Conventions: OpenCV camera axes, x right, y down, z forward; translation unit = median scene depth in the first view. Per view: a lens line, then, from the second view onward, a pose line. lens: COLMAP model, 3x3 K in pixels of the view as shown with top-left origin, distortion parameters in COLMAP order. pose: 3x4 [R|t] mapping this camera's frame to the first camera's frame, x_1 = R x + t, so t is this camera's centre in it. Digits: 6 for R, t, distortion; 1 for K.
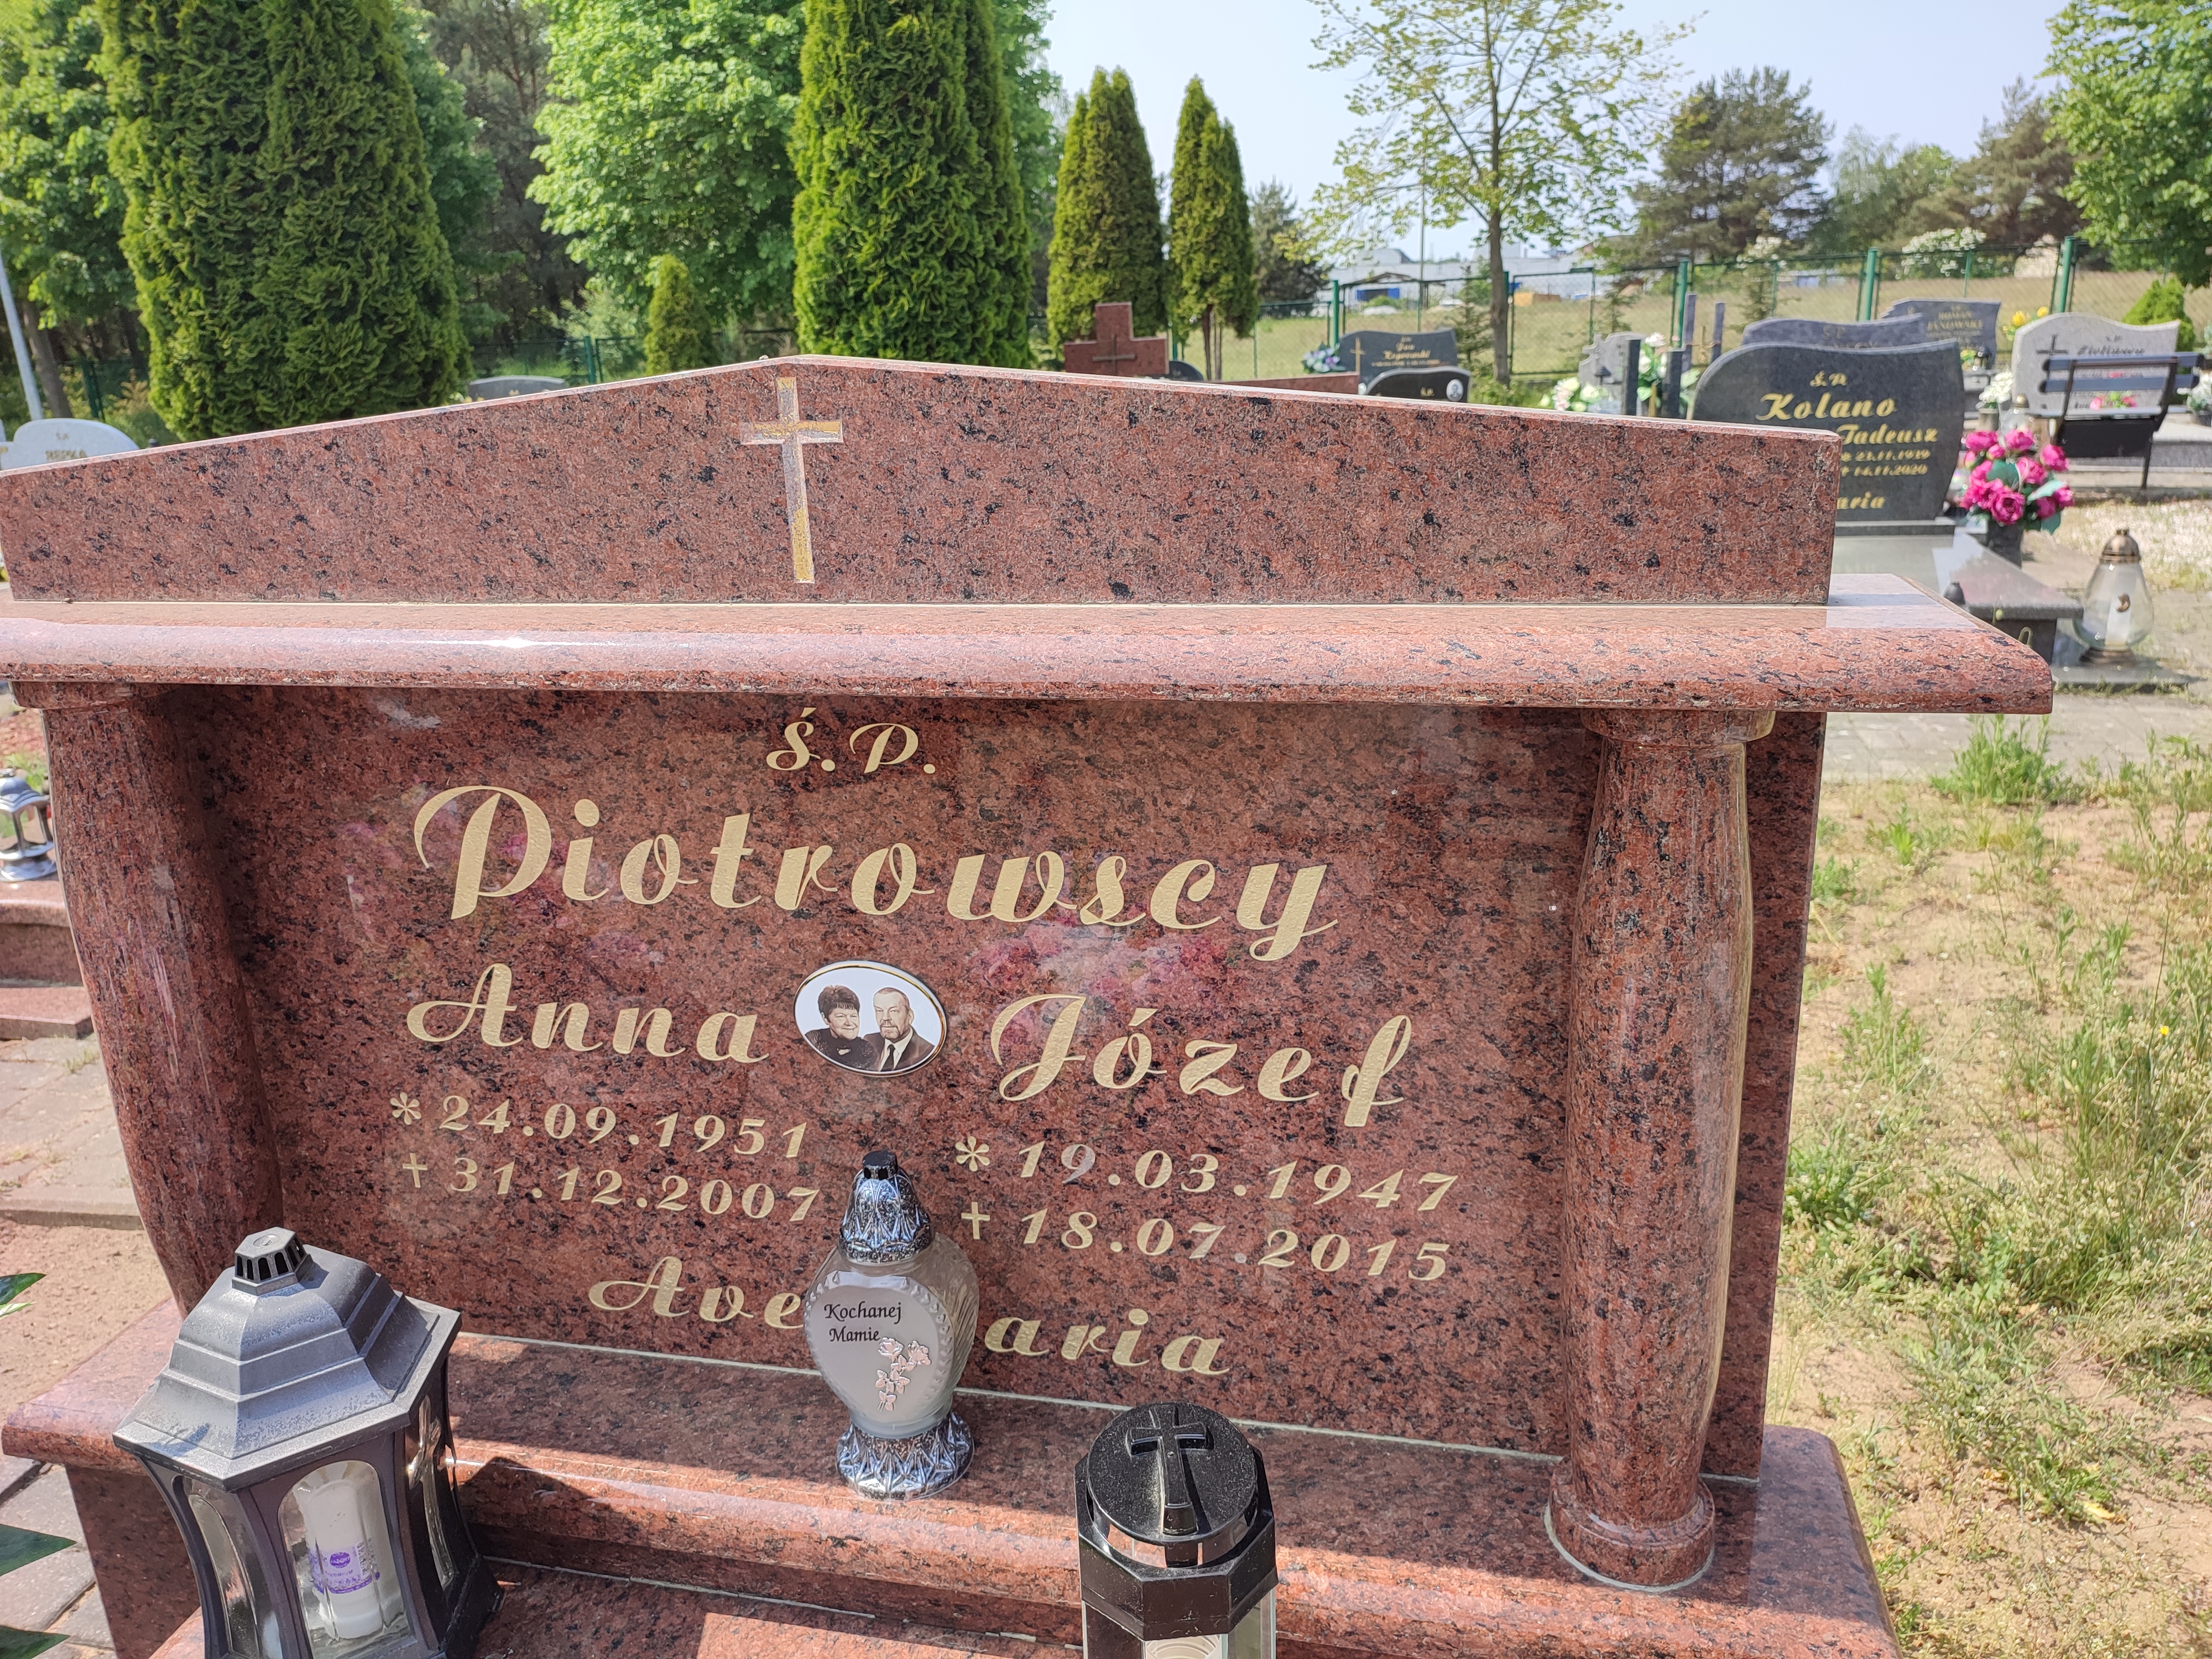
lens RADIAL K [[1578.0, 0, 1084.1], [0, 1578.0, 831.9], [0, 0, 1]] dist [0.034516, -0.035766]
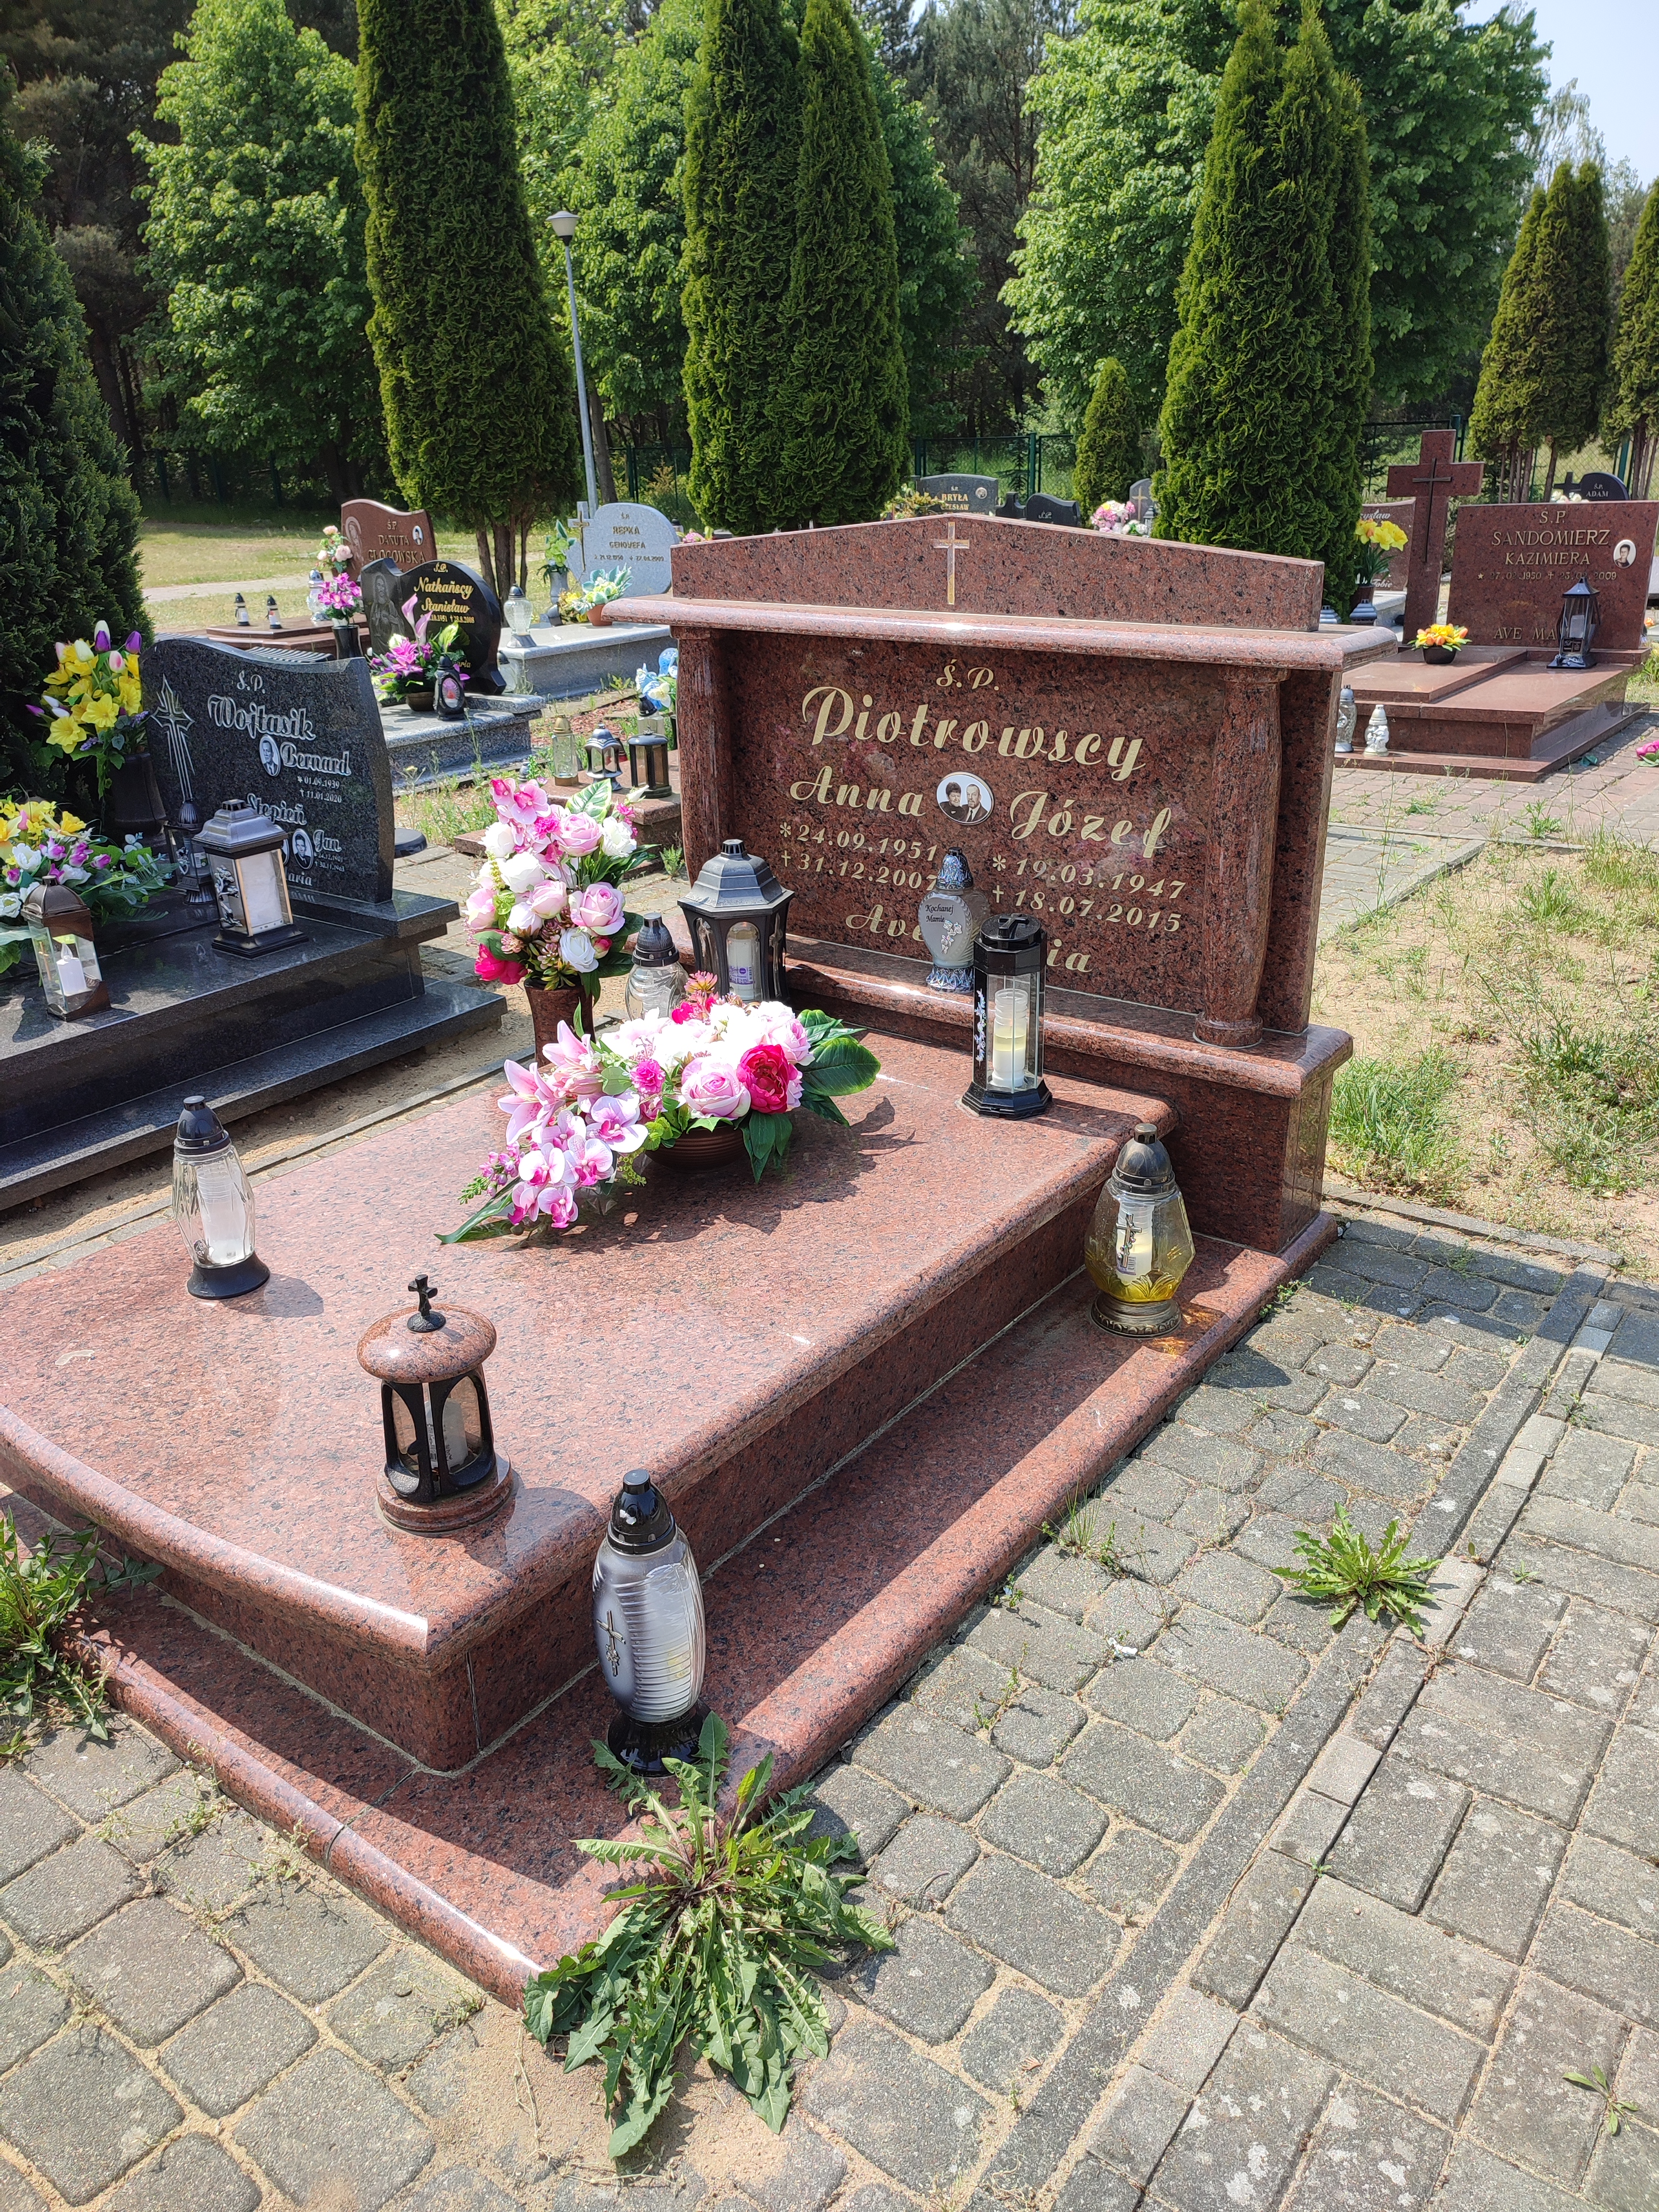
lens RADIAL K [[1567.7, 0, 855.8], [0, 1567.7, 1117.8], [0, 0, 1]] dist [0.031060, -0.024613]
pose [[0.919529, 0.173885, -0.352464, 0.125443], [-0.134291, 0.981835, 0.134034, 0.058771], [0.369368, -0.075915, 0.926177, -0.256487]]
